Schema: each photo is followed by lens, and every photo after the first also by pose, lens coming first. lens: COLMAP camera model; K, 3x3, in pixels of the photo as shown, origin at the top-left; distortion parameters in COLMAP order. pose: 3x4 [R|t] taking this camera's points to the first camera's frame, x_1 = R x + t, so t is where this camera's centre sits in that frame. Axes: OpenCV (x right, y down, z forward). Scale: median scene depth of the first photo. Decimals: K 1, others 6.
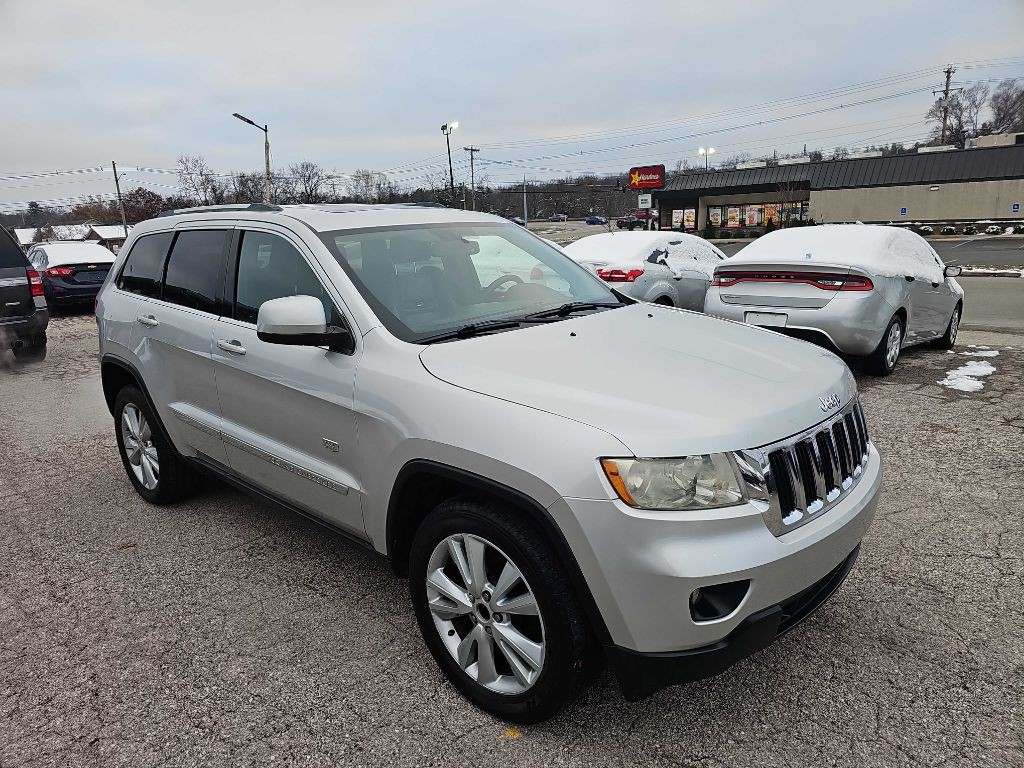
lens RADIAL K [[670.4, 0, 510.1], [0, 670.4, 391.2], [0, 0, 1]] dist [0.049093, -0.035791]
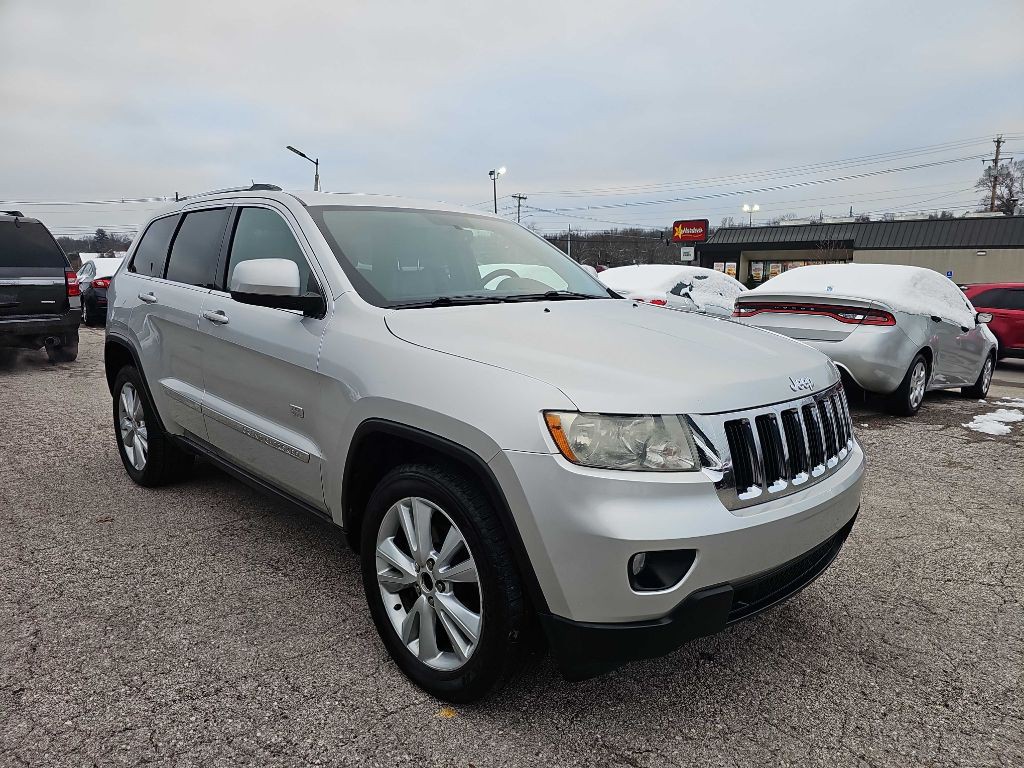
lens RADIAL K [[670.4, 0, 519.3], [0, 670.4, 388.4], [0, 0, 1]] dist [0.049093, -0.035791]
pose [[0.997528, 0.056265, -0.042100, 0.096990], [-0.059093, 0.995847, -0.069254, 0.095272], [0.038029, 0.071571, 0.996710, 0.028384]]
